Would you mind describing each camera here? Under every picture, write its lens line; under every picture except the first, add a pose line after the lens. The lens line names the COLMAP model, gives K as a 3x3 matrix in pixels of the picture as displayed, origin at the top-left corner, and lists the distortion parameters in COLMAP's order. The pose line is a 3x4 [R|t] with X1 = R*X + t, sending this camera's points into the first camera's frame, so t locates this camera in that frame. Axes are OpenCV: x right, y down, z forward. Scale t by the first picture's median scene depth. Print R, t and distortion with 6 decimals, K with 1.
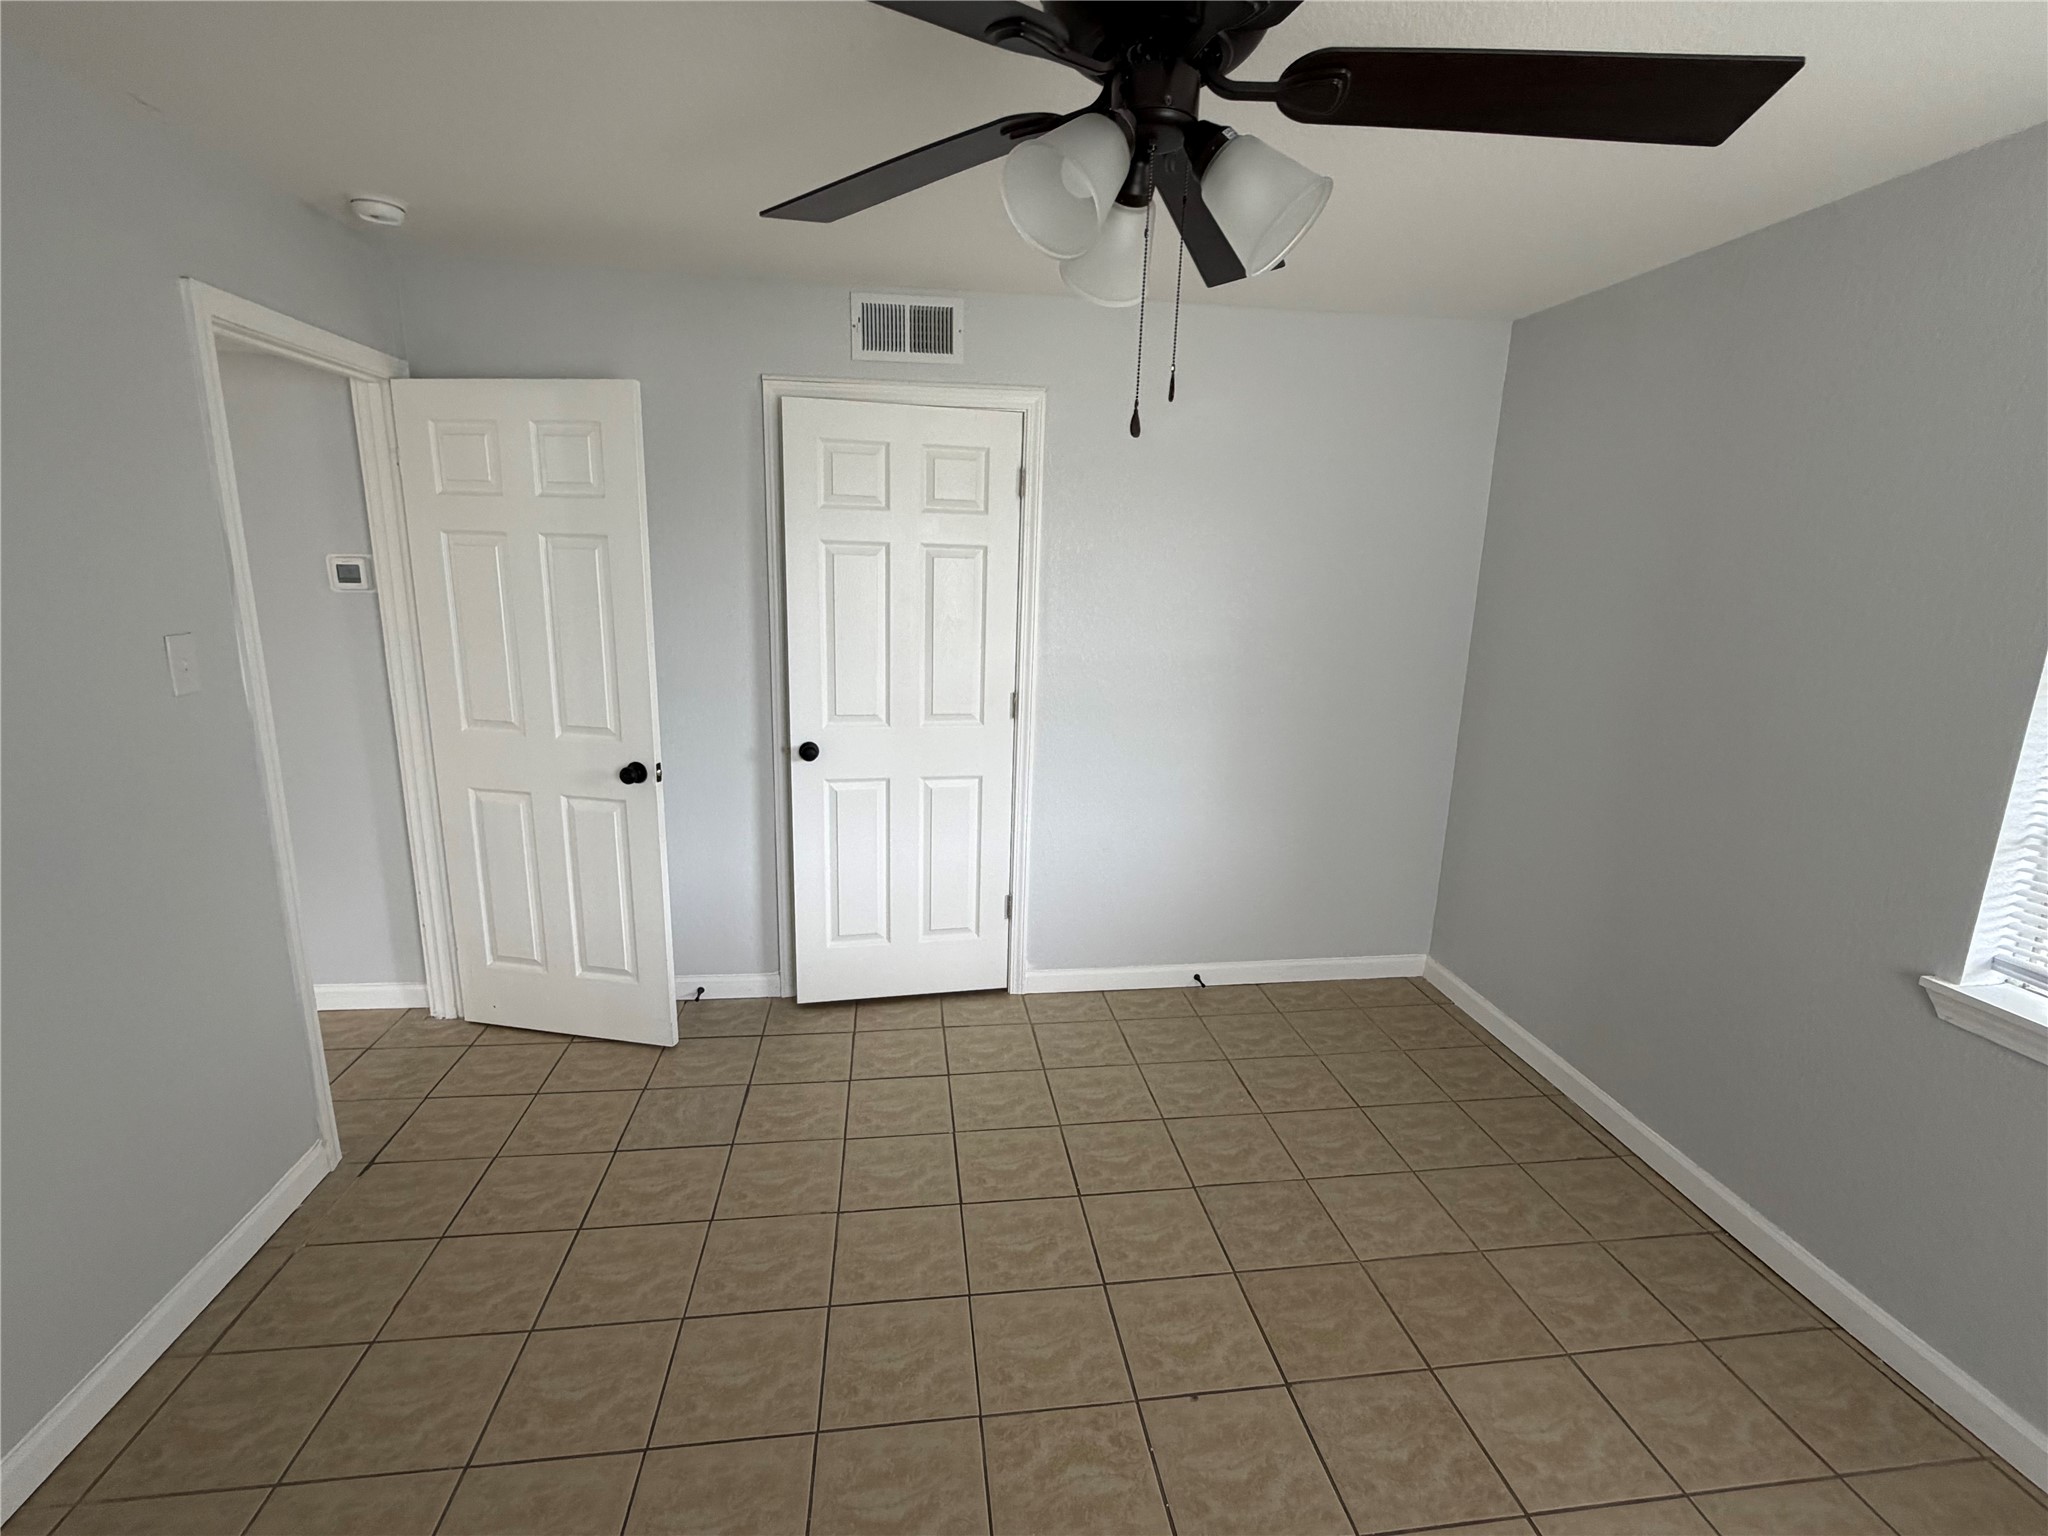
lens RADIAL K [[952.6, 0, 1025.2], [0, 952.6, 769.0], [0, 0, 1]] dist [-0.000792, 0.001652]
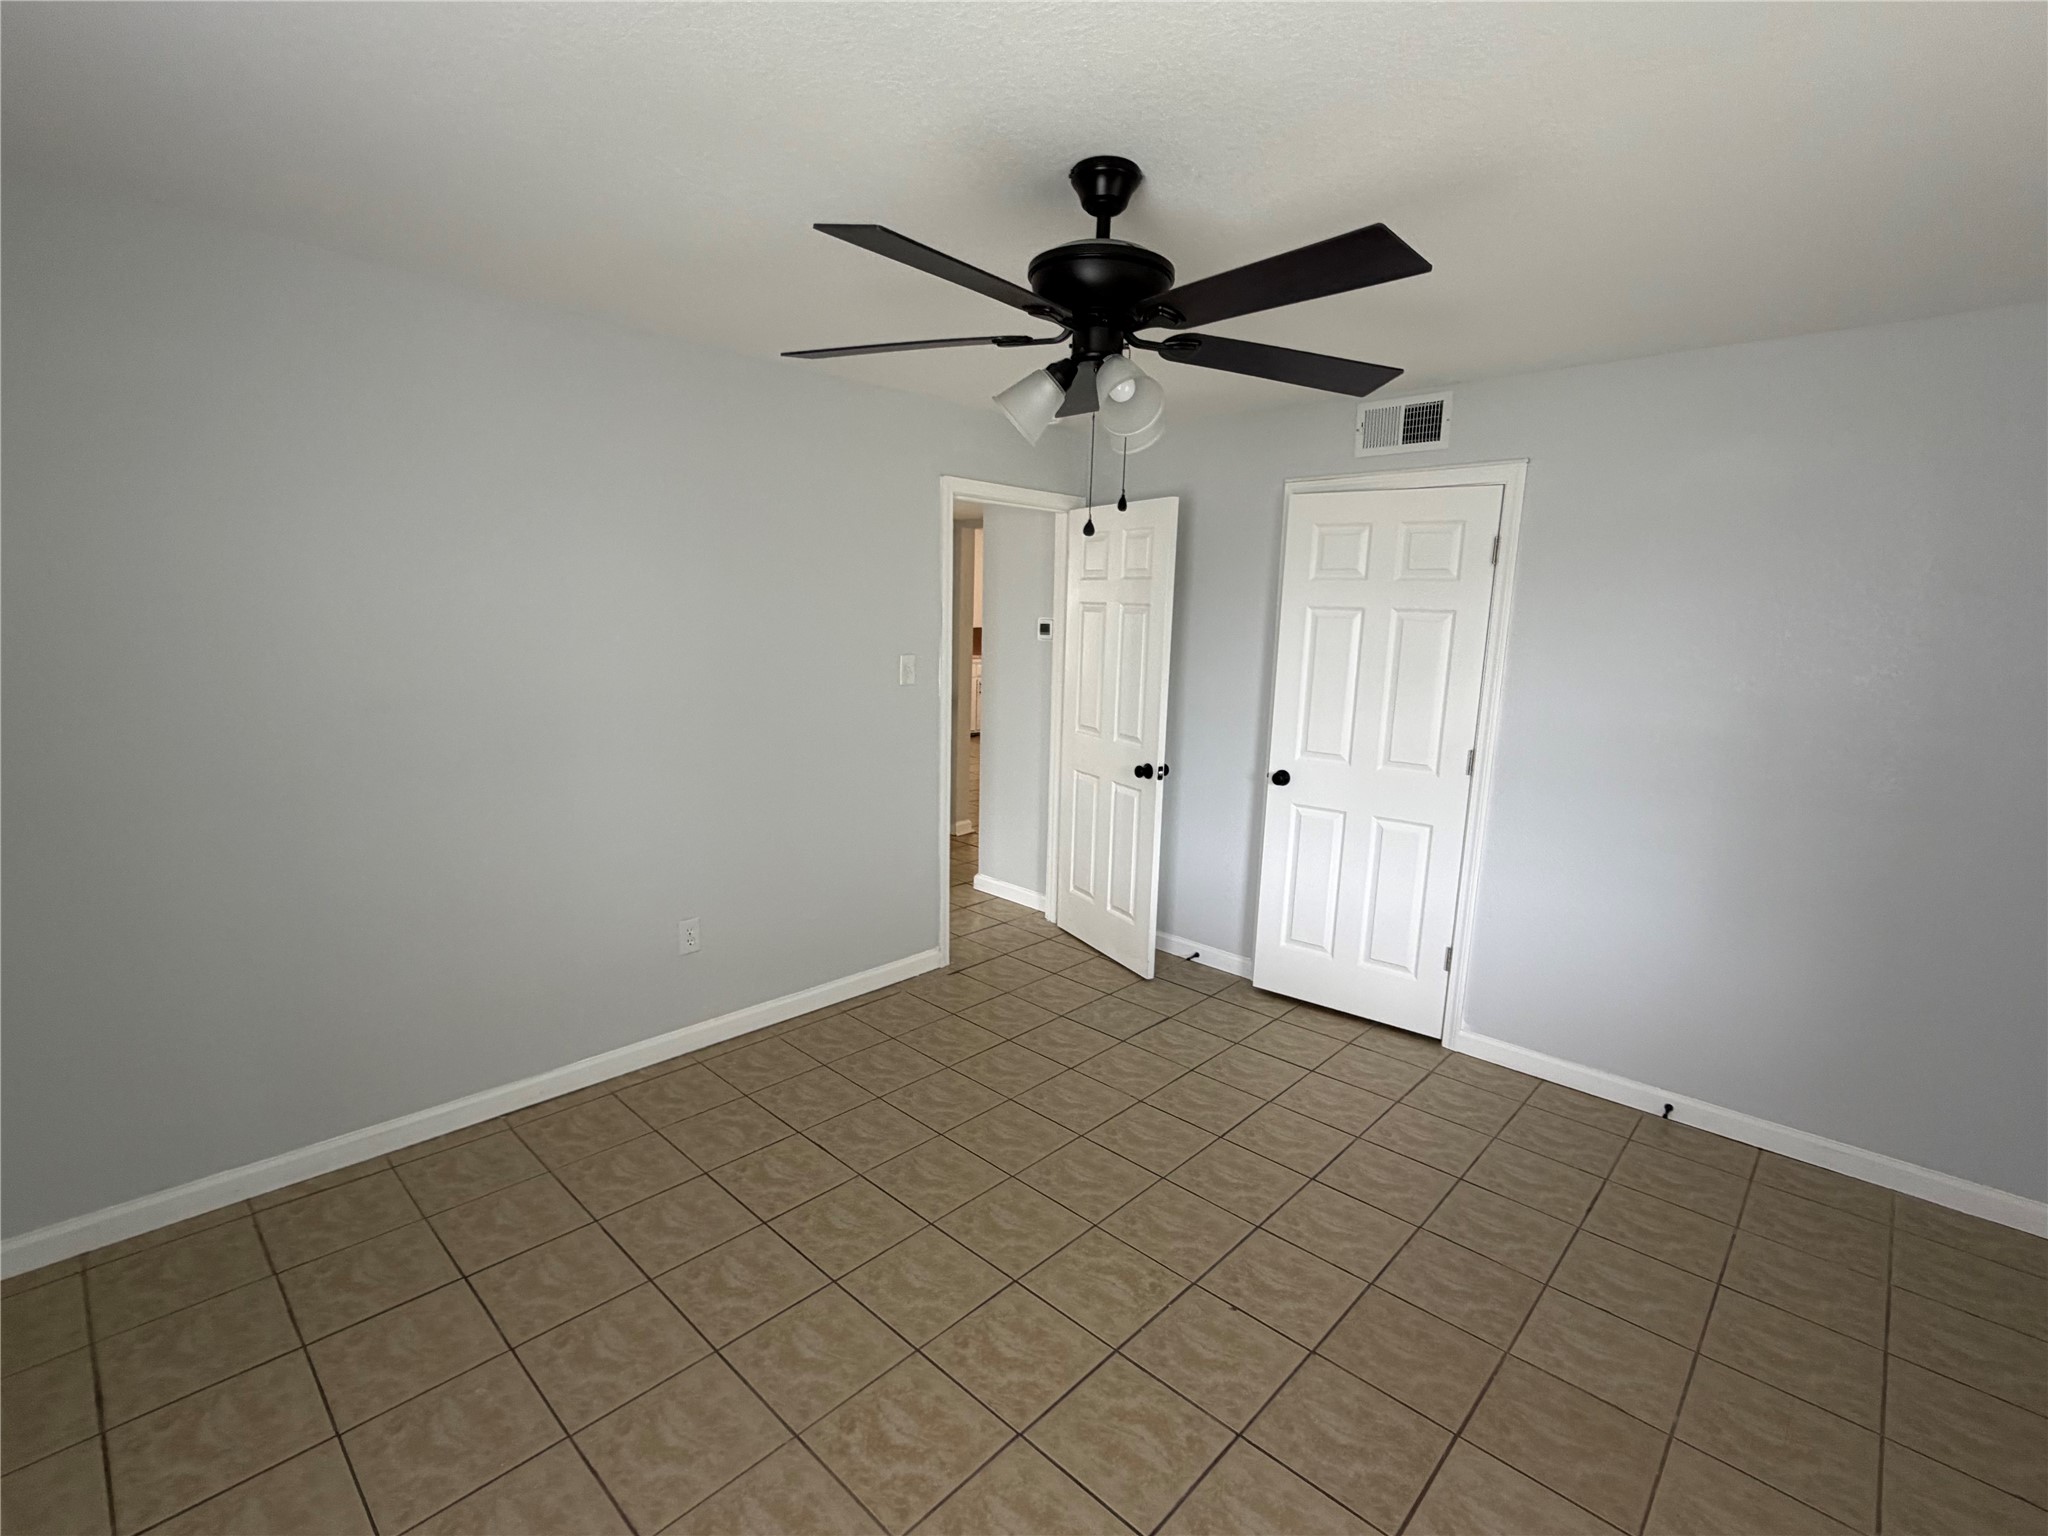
lens RADIAL K [[952.6, 0, 1021.9], [0, 952.6, 772.3], [0, 0, 1]] dist [-0.000792, 0.001652]
pose [[0.627396, 0.125347, -0.768546, 0.514184], [-0.181150, 0.983376, 0.012505, 0.020069], [0.757337, 0.131376, 0.639673, -0.031386]]
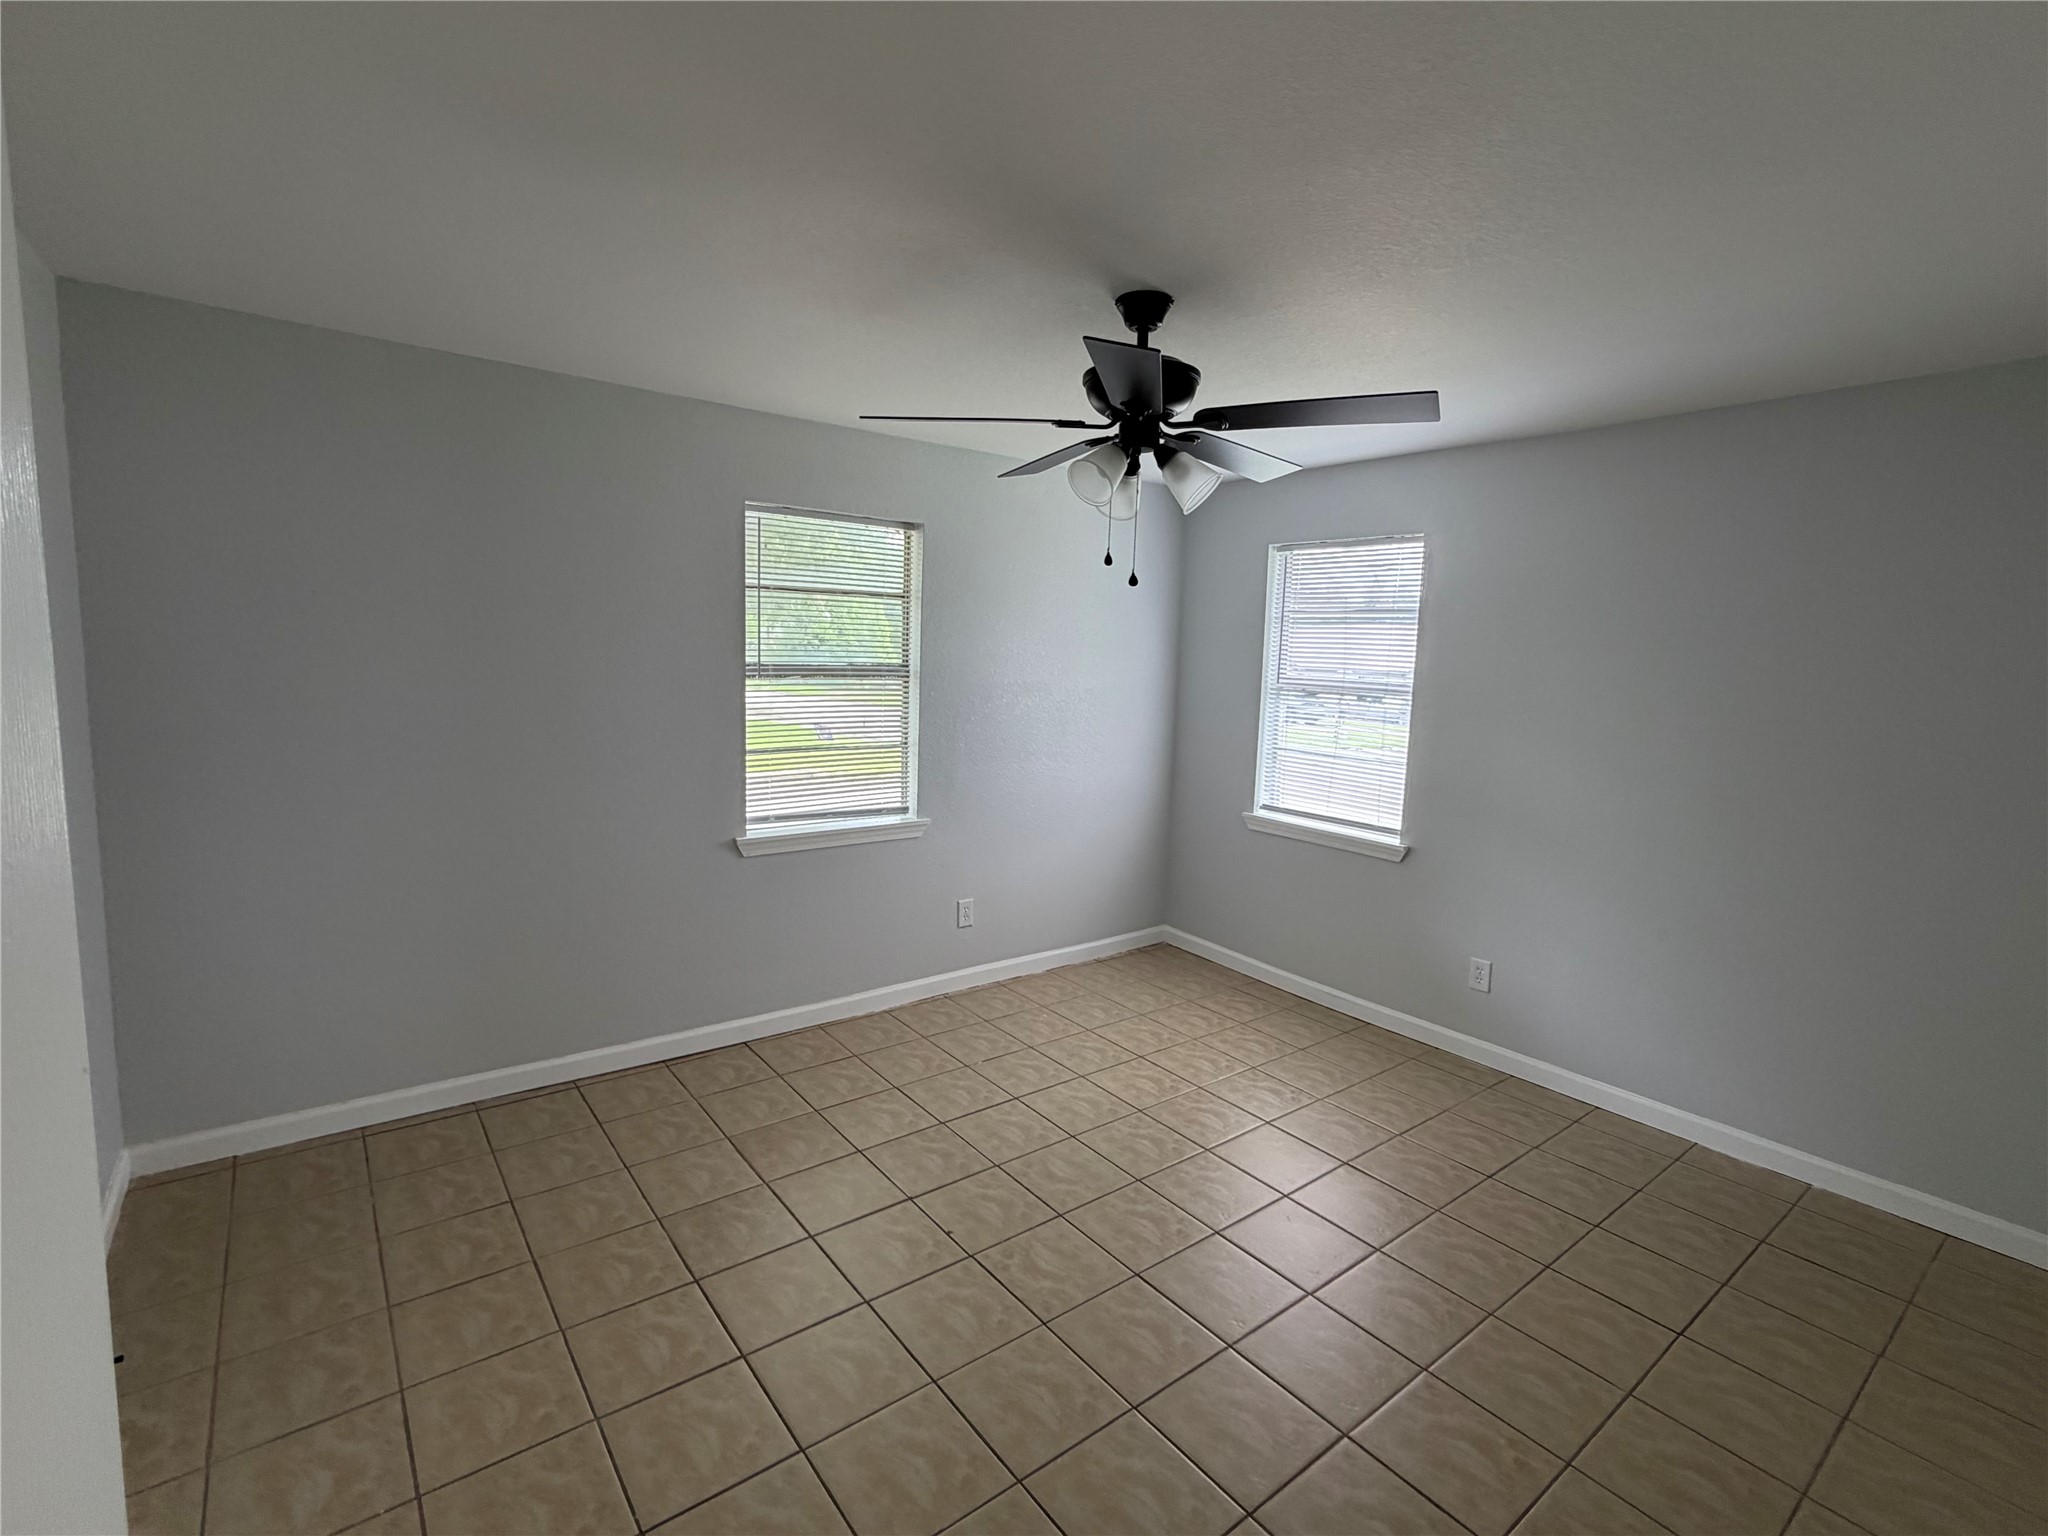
lens RADIAL K [[952.6, 0, 1017.8], [0, 952.6, 779.5], [0, 0, 1]] dist [-0.000792, 0.001652]
pose [[-0.495013, -0.160231, 0.853984, -0.579334], [0.145141, 0.953791, 0.263090, -0.194295], [-0.856677, 0.254181, -0.448883, 0.836435]]
